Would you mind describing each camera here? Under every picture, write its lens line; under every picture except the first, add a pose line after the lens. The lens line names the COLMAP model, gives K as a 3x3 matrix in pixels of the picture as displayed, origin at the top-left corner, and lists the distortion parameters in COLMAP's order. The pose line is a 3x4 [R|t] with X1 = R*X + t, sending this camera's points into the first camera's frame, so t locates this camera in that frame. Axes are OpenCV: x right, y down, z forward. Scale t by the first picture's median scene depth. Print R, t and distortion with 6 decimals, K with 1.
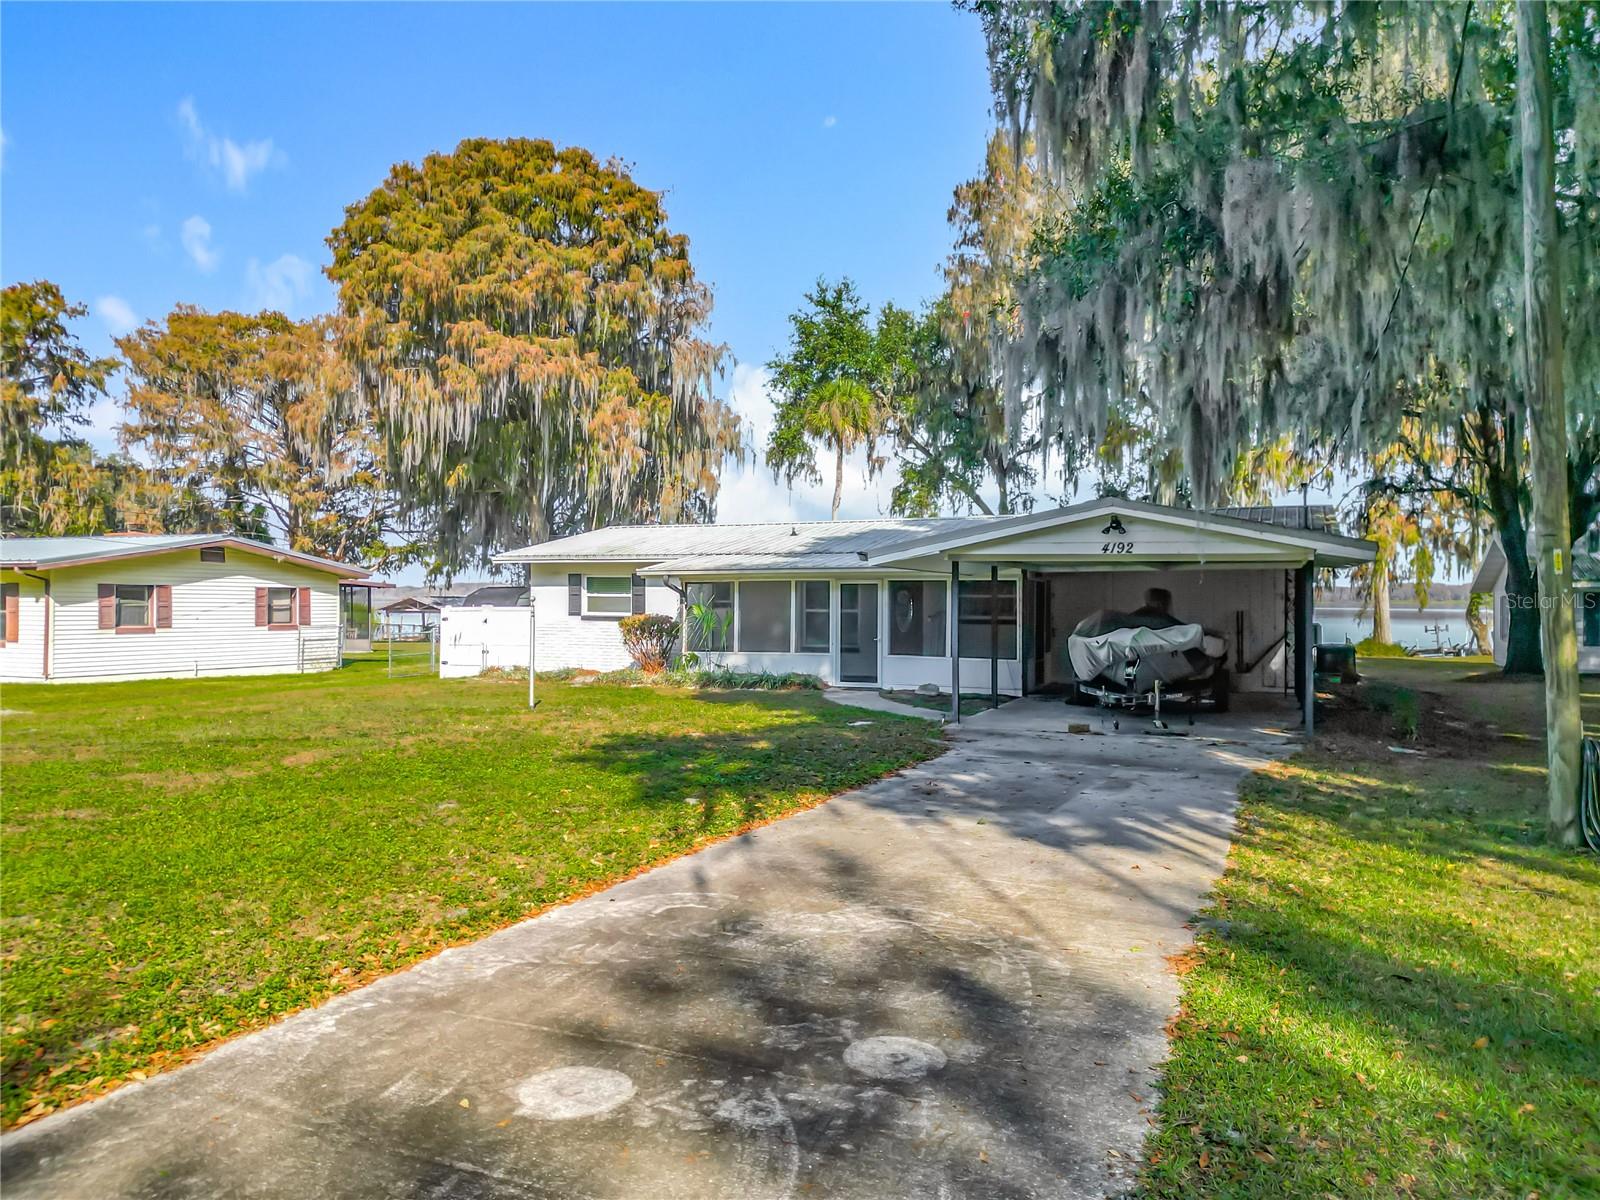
lens RADIAL K [[1110.1, 0, 800.0], [0, 1110.1, 600.0], [0, 0, 1]] dist [0.073253, -0.063956]
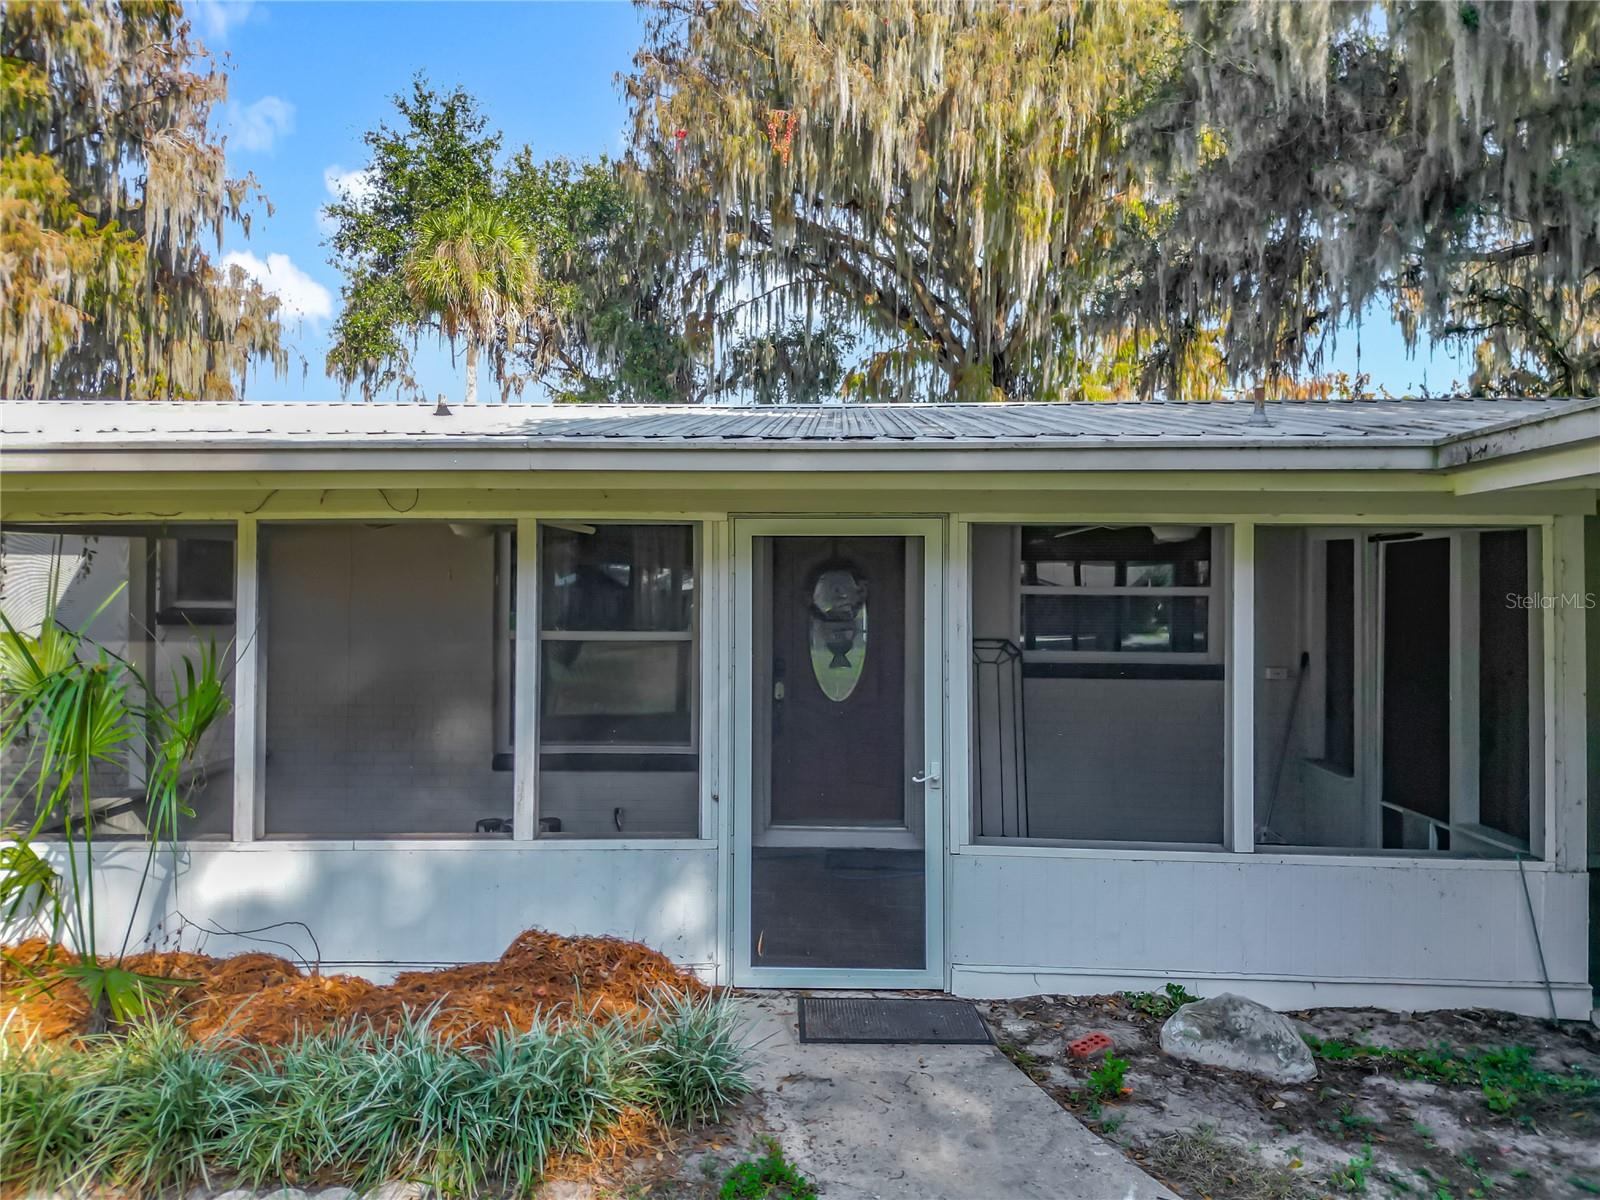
lens RADIAL K [[1110.1, 0, 800.0], [0, 1110.1, 600.0], [0, 0, 1]] dist [0.073253, -0.063956]
pose [[0.929625, -0.000071, 0.368508, -0.016625], [-0.003189, 0.999961, 0.008235, -0.001291], [-0.368494, -0.008831, 0.929588, 0.331266]]
